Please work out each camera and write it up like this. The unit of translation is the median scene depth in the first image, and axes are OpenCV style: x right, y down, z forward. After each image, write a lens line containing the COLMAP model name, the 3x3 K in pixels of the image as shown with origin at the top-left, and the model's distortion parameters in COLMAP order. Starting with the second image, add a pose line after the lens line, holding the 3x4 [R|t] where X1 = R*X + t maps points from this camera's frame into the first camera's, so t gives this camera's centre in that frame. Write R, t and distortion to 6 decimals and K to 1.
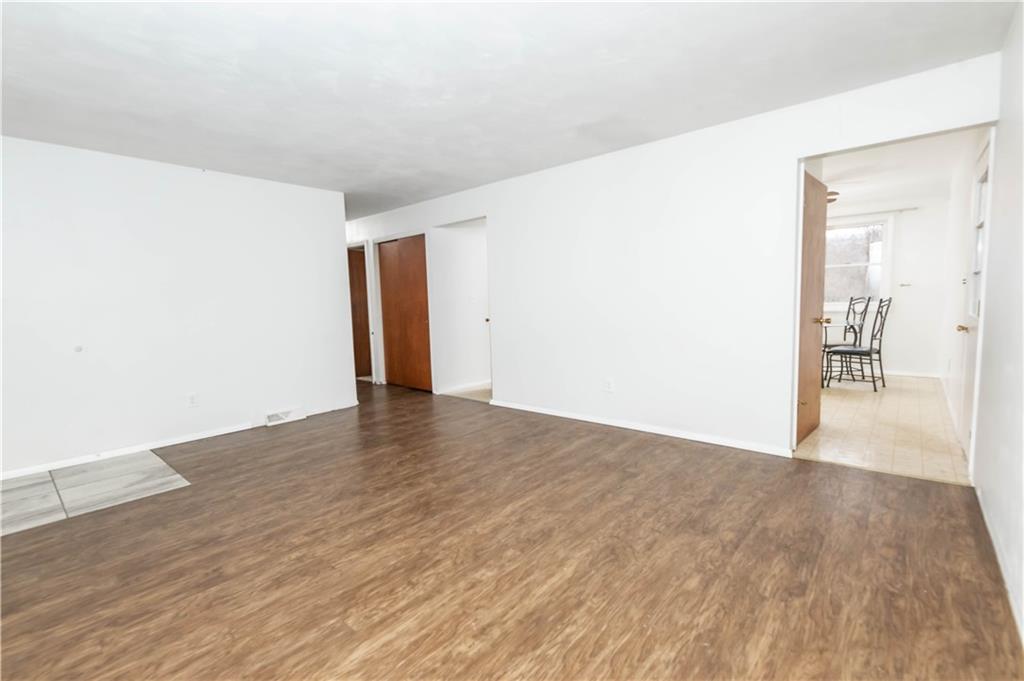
lens RADIAL K [[466.8, 0, 506.9], [0, 466.8, 340.9], [0, 0, 1]] dist [0.004279, -0.003699]
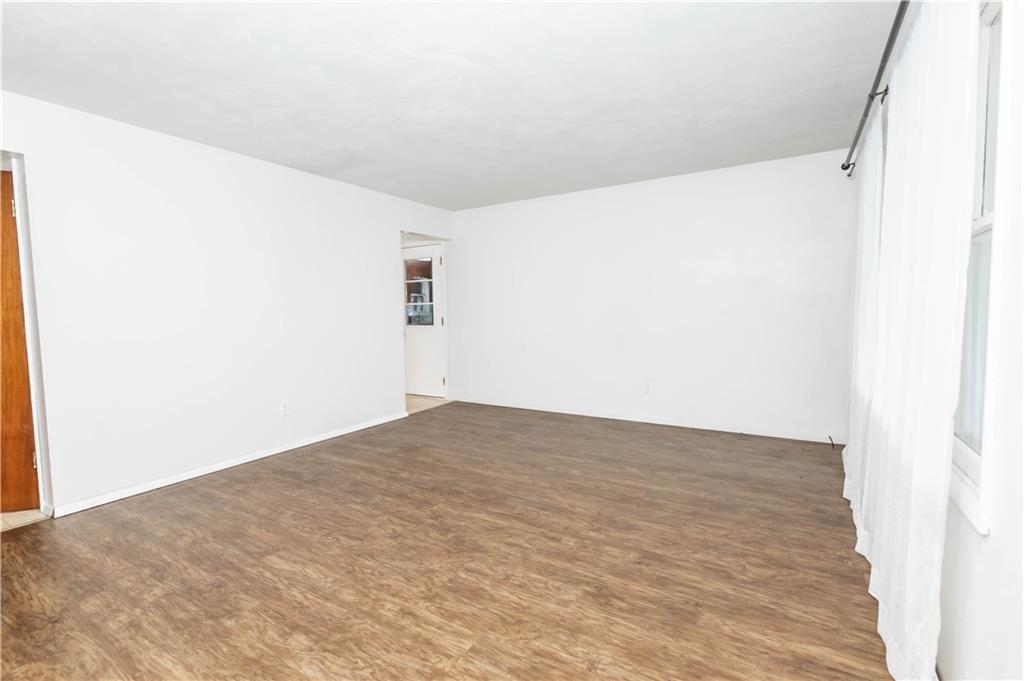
lens RADIAL K [[466.8, 0, 506.9], [0, 466.8, 340.9], [0, 0, 1]] dist [0.004279, -0.003699]
pose [[-0.175595, -0.032102, 0.983939, -1.492442], [0.110688, 0.992487, 0.052134, -0.078038], [-0.978220, 0.118065, -0.170723, 1.333884]]
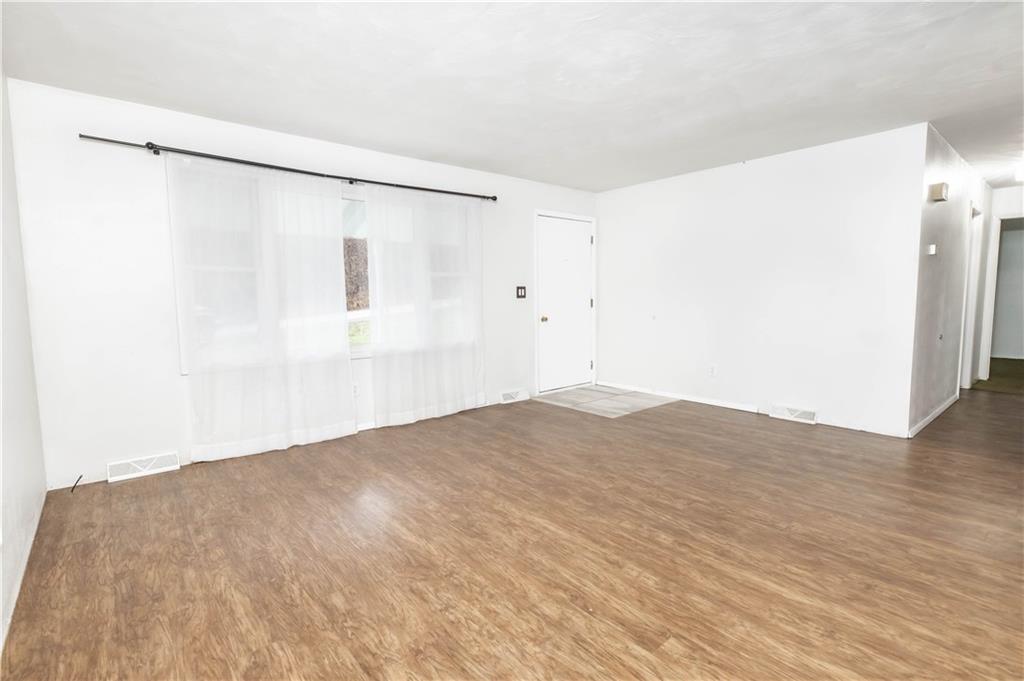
lens RADIAL K [[466.8, 0, 506.9], [0, 466.8, 340.9], [0, 0, 1]] dist [0.004279, -0.003699]
pose [[-0.147867, 0.126894, -0.980833, 1.039647], [-0.073308, 0.987600, 0.138821, -0.139227], [0.986287, 0.092430, -0.136731, 1.216436]]
